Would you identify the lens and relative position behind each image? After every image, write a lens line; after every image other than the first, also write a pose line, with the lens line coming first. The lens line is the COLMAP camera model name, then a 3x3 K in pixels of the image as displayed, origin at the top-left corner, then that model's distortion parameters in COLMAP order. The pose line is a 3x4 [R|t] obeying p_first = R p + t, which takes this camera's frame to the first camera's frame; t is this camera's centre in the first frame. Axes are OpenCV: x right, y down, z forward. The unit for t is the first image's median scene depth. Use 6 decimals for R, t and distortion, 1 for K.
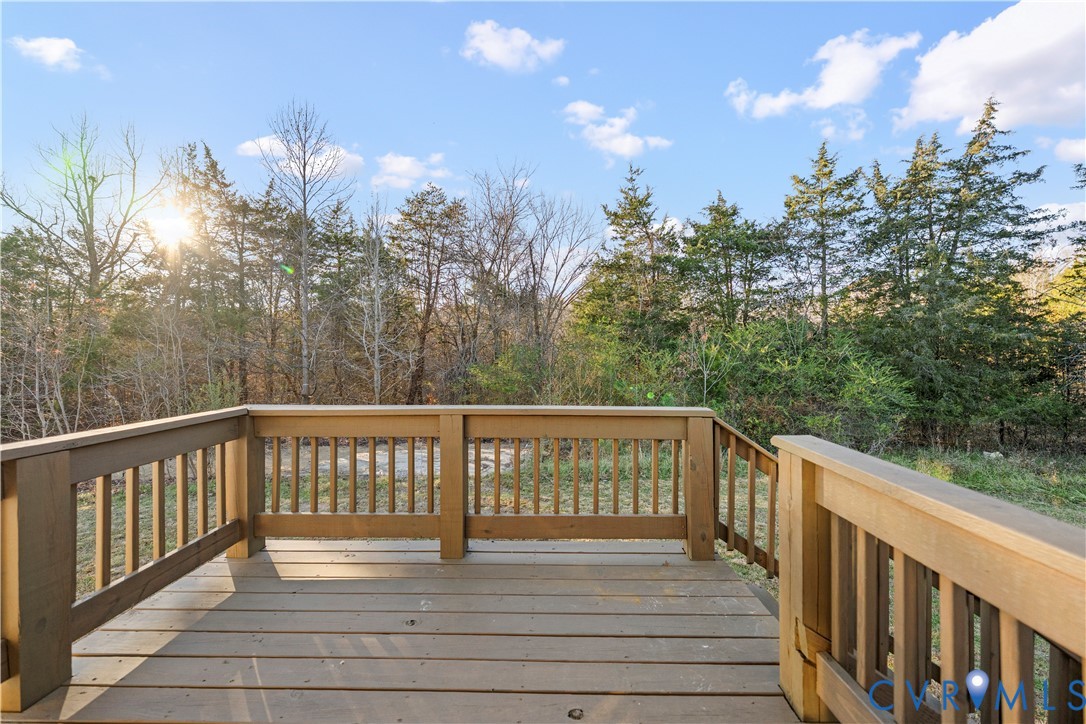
lens RADIAL K [[392.2, 0, 546.5], [0, 392.2, 351.3], [0, 0, 1]] dist [-0.001404, 0.000239]
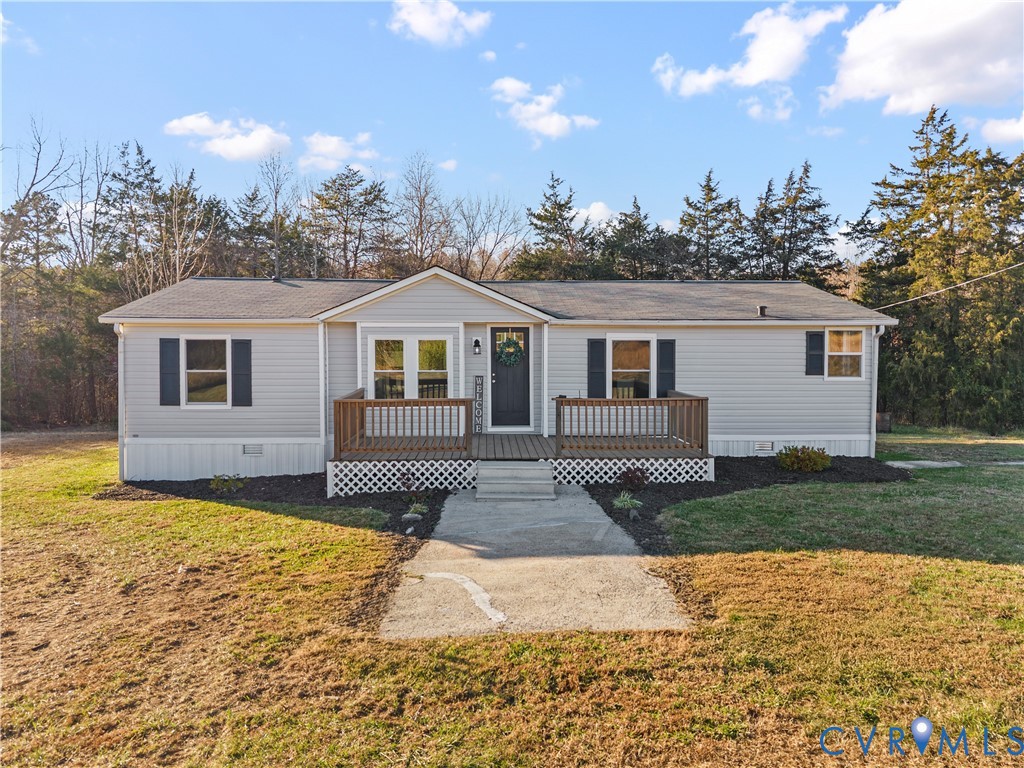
lens RADIAL K [[714.8, 0, 515.3], [0, 714.8, 361.2], [0, 0, 1]] dist [0.012499, -0.005487]
pose [[0.997311, 0.003845, 0.073184, -0.023274], [-0.006527, 0.999314, 0.036443, -0.029902], [-0.072994, -0.036822, 0.996652, -0.853605]]
